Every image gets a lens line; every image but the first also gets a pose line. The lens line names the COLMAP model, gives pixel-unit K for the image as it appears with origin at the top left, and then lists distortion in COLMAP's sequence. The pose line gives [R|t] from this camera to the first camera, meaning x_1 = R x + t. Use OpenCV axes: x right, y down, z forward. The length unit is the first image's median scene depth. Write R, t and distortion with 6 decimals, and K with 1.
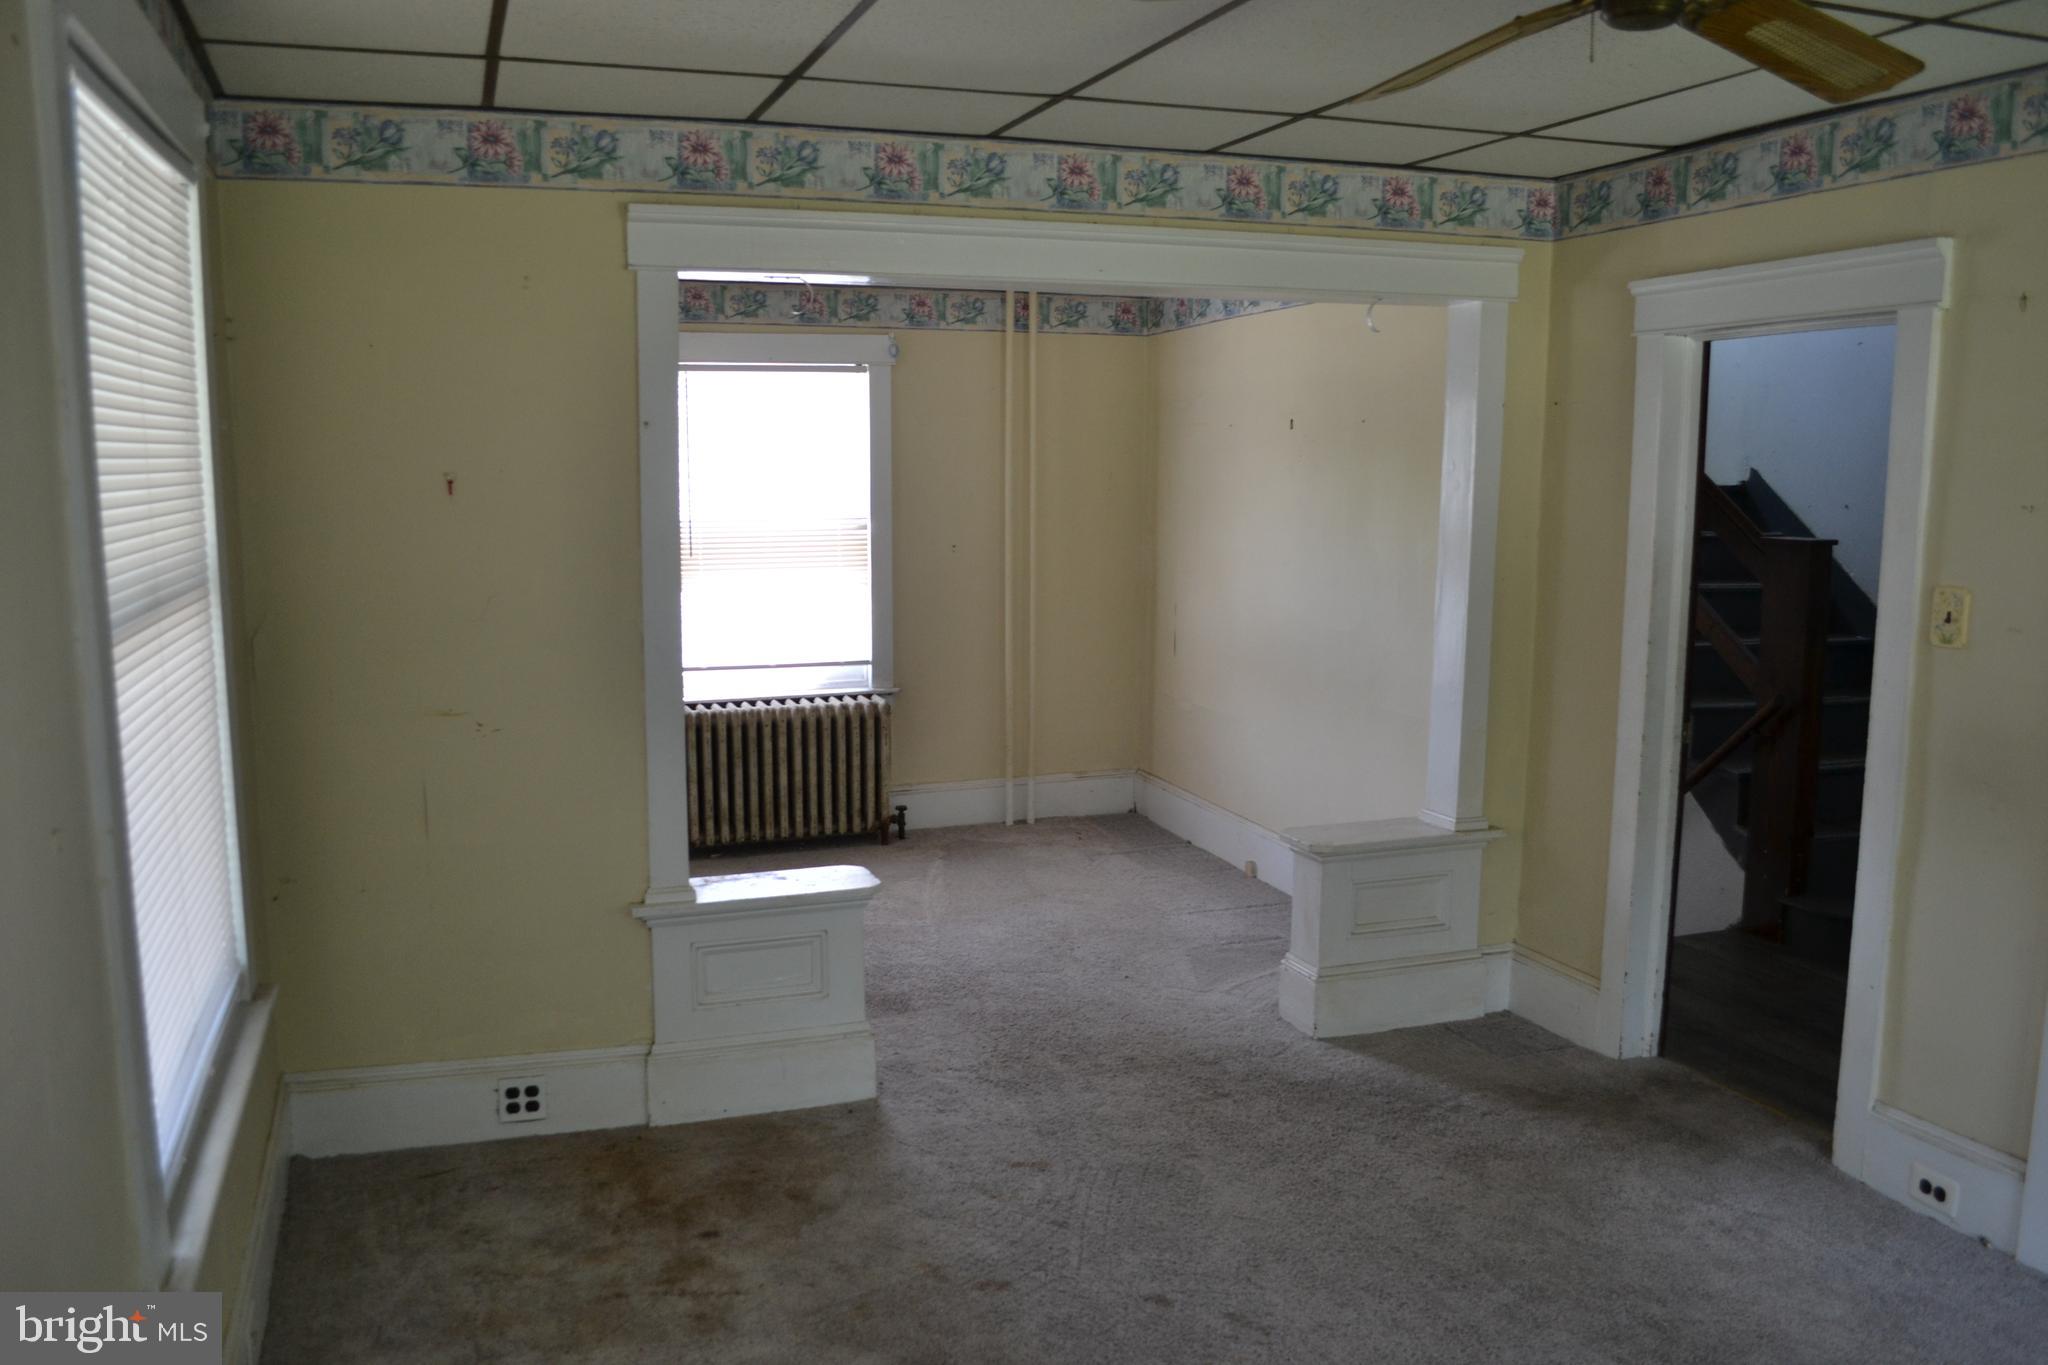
lens RADIAL K [[1632.2, 0, 1011.1], [0, 1632.2, 714.9], [0, 0, 1]] dist [-0.085487, 0.012652]
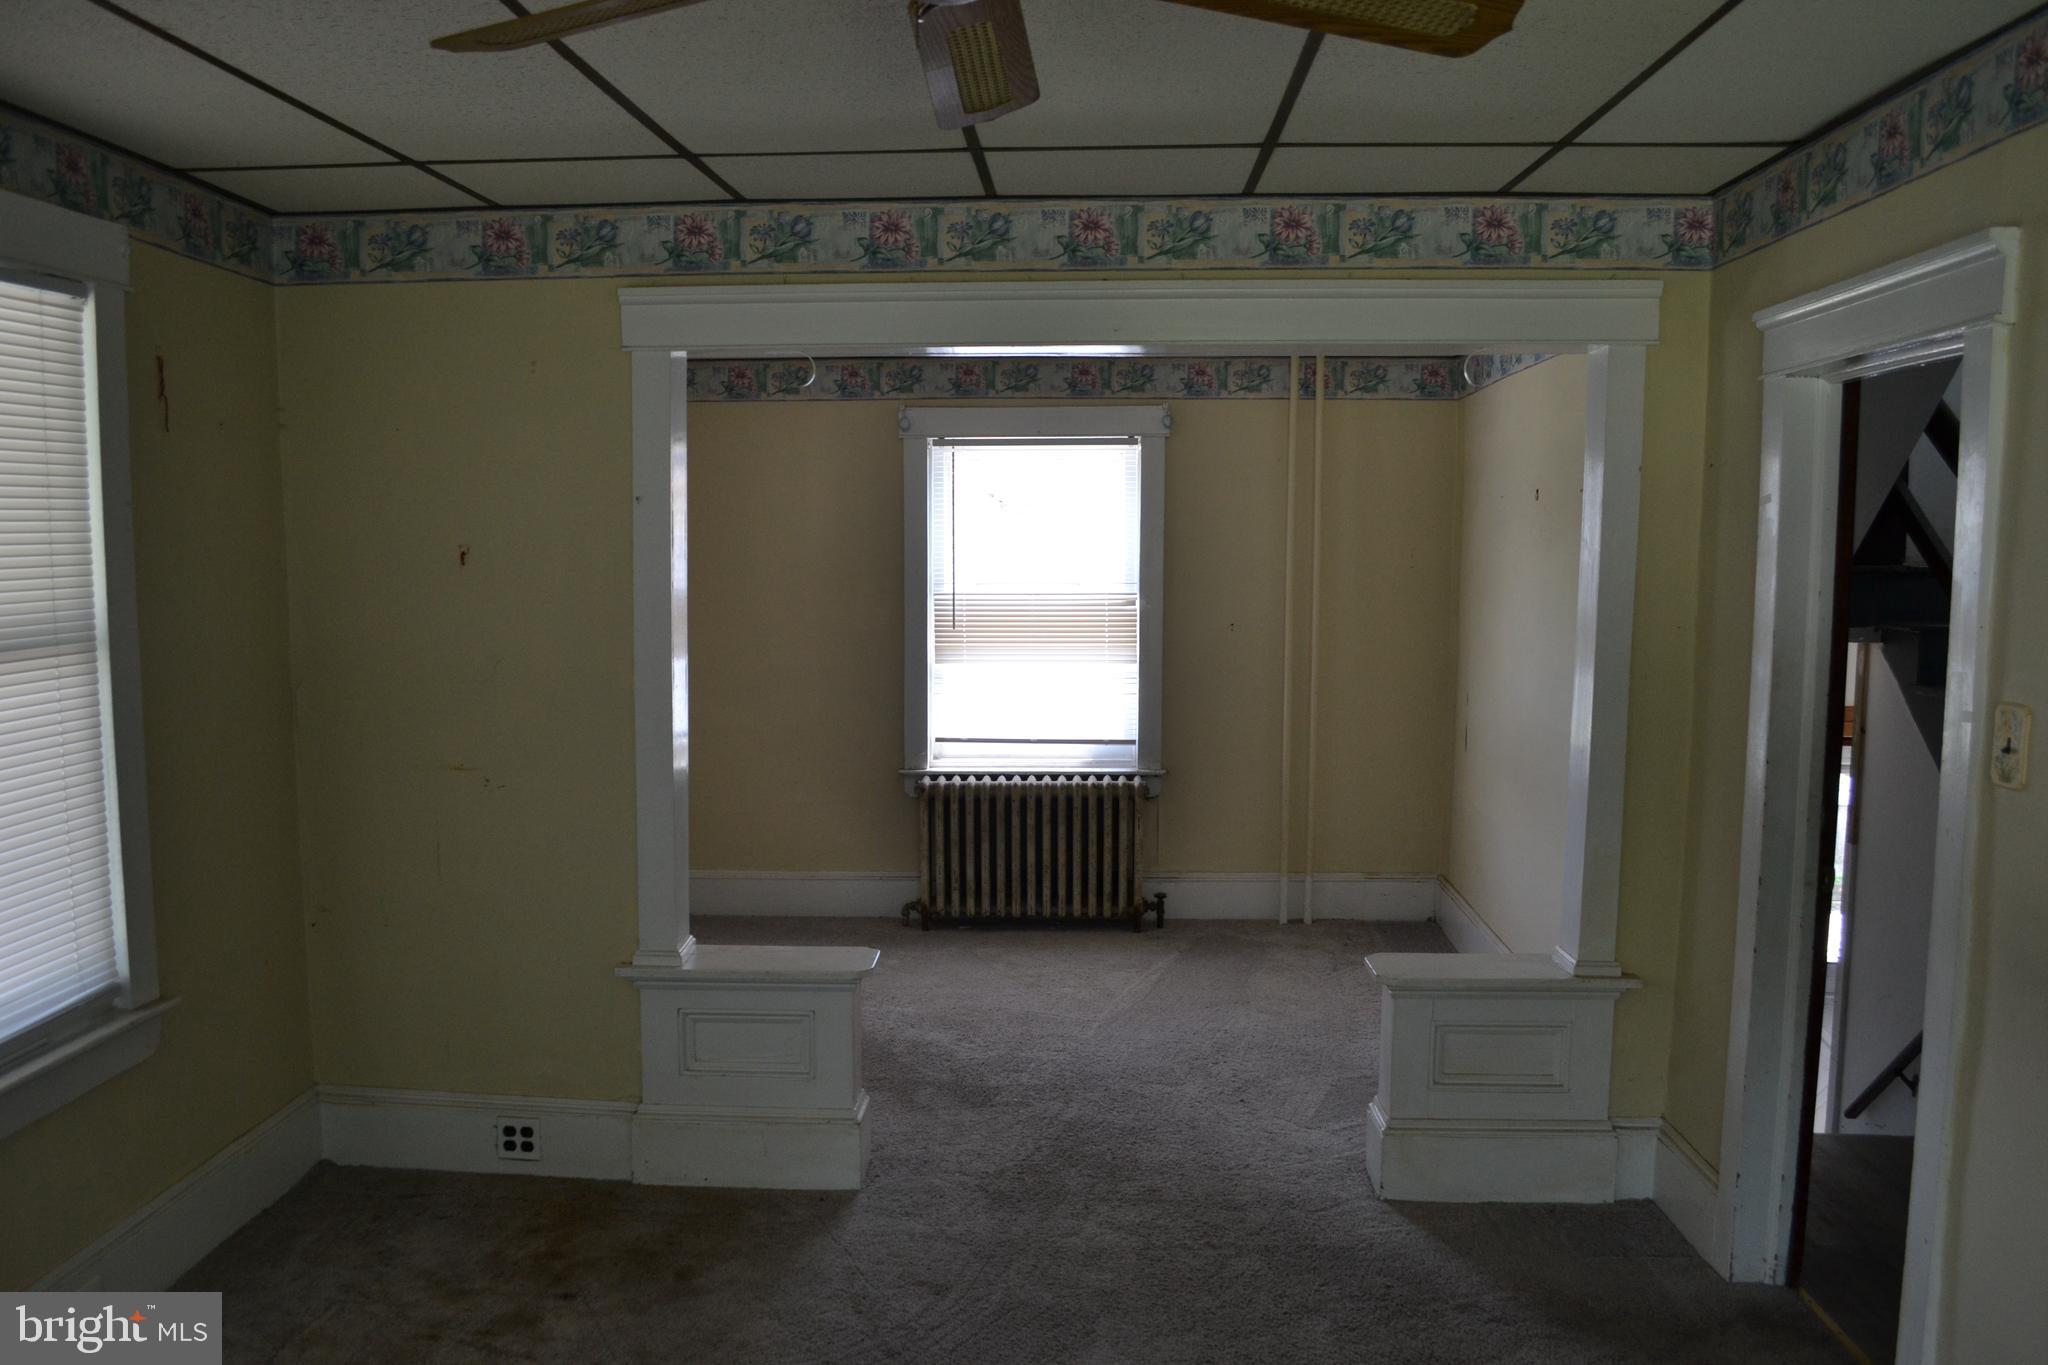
lens RADIAL K [[1632.2, 0, 1013.2], [0, 1632.2, 715.9], [0, 0, 1]] dist [-0.085487, 0.012652]
pose [[0.923637, 0.042447, -0.380911, 0.372246], [-0.059304, 0.997707, -0.032620, -0.020726], [0.378653, 0.052719, 0.924036, 0.134059]]
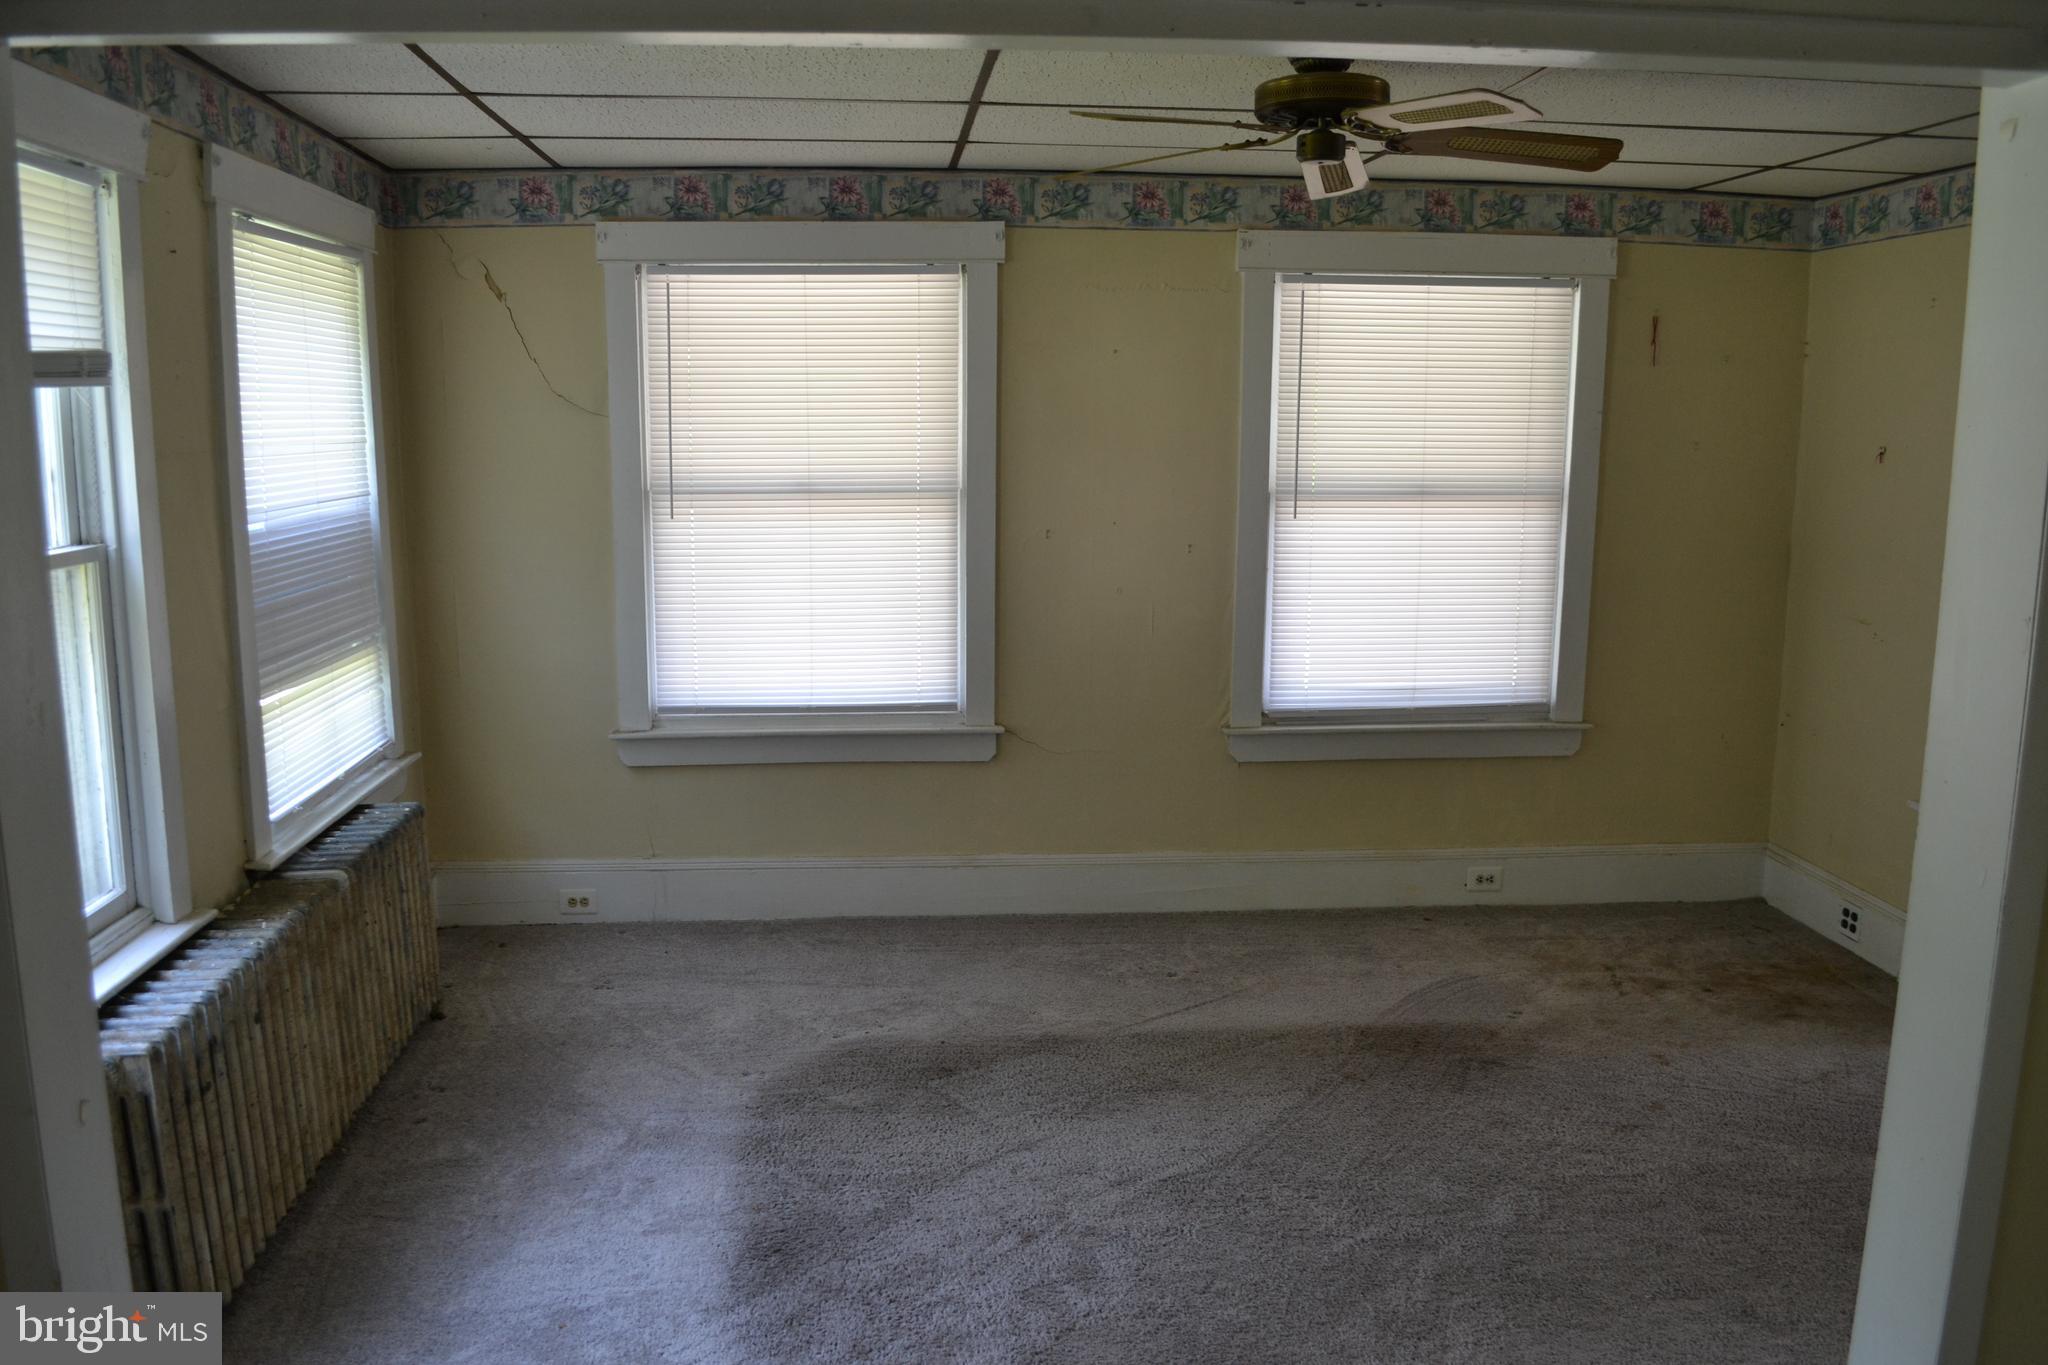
lens RADIAL K [[1632.2, 0, 1035.8], [0, 1632.2, 732.8], [0, 0, 1]] dist [-0.085487, 0.012652]
pose [[-0.237731, 0.177068, -0.955056, 1.055407], [-0.154299, 0.963875, 0.217111, -0.089757], [0.958997, 0.198978, -0.201821, 0.575103]]
